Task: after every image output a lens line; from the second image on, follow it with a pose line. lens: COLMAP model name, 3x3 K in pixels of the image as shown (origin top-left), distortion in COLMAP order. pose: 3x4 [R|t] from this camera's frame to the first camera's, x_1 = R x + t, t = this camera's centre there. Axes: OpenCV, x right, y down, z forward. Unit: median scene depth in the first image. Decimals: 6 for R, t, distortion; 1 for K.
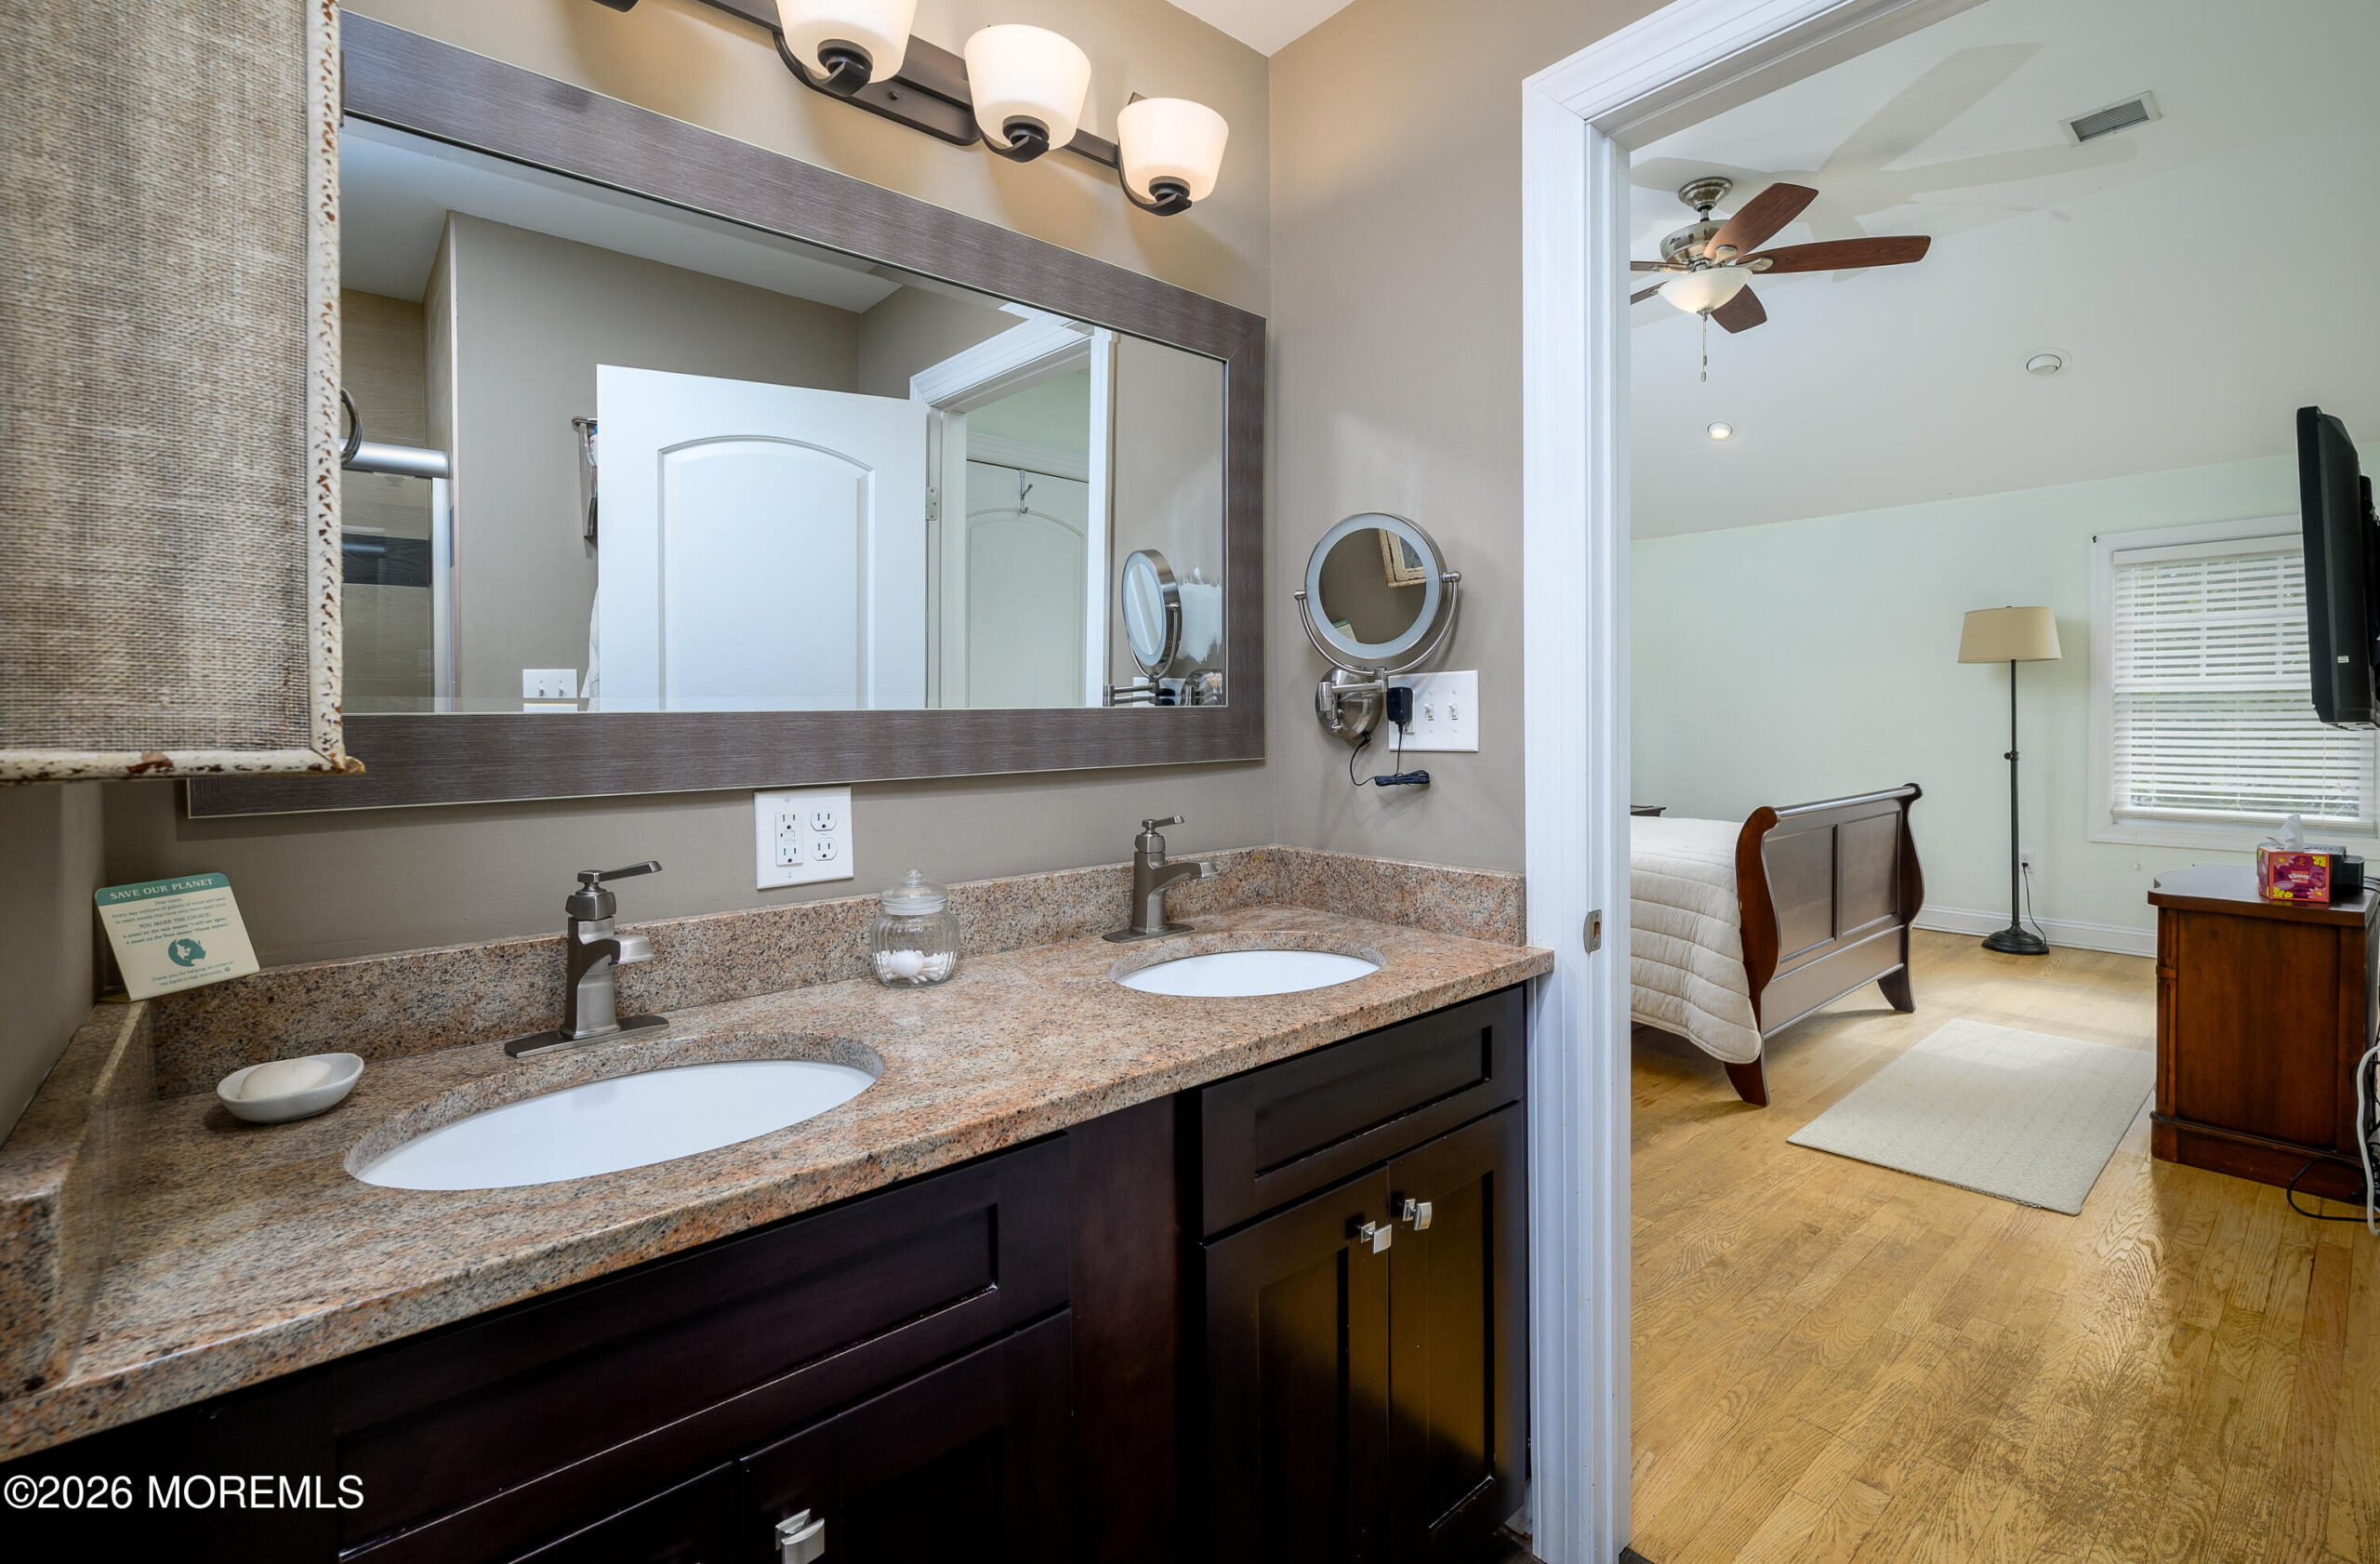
lens RADIAL K [[1059.6, 0, 1192.8], [0, 1059.6, 745.9], [0, 0, 1]] dist [0.000190, 0.000222]
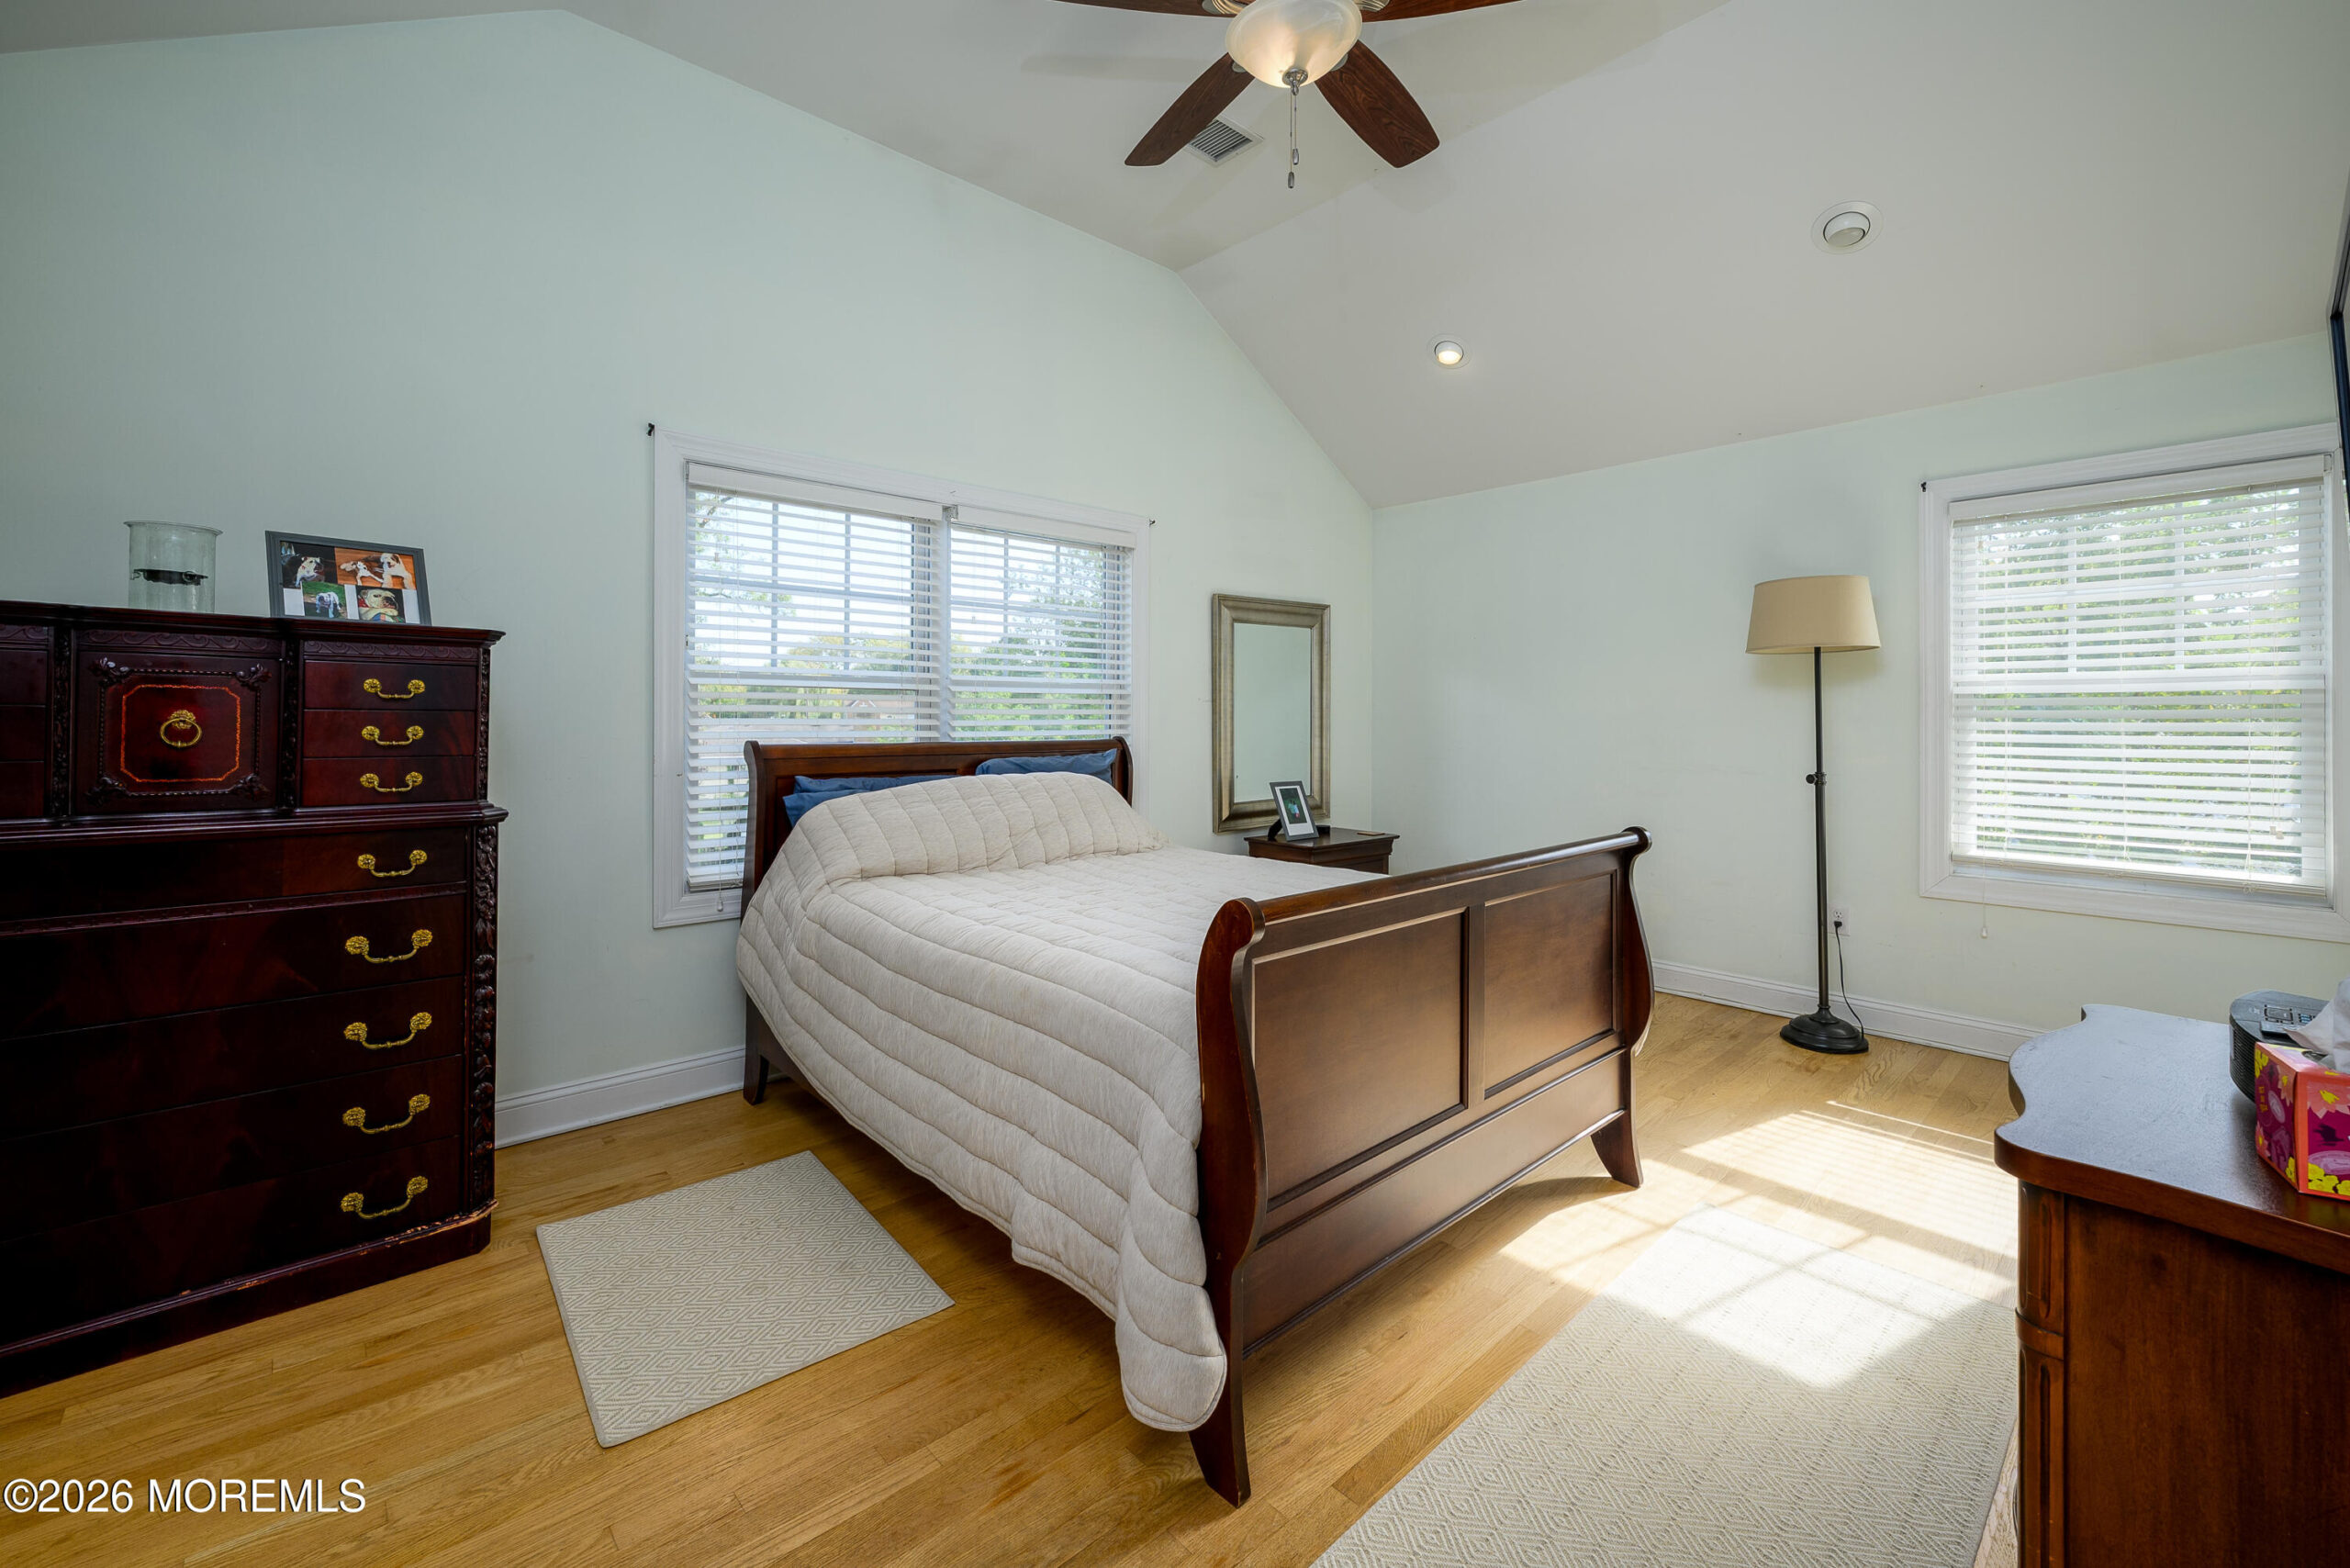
lens RADIAL K [[944.4, 0, 1171.0], [0, 944.4, 725.5], [0, 0, 1]] dist [0.011630, -0.005790]
pose [[0.999860, 0.009278, 0.013939, 0.357922], [-0.008988, 0.999745, -0.020735, -0.011143], [-0.014128, 0.020607, 0.999688, 0.394137]]
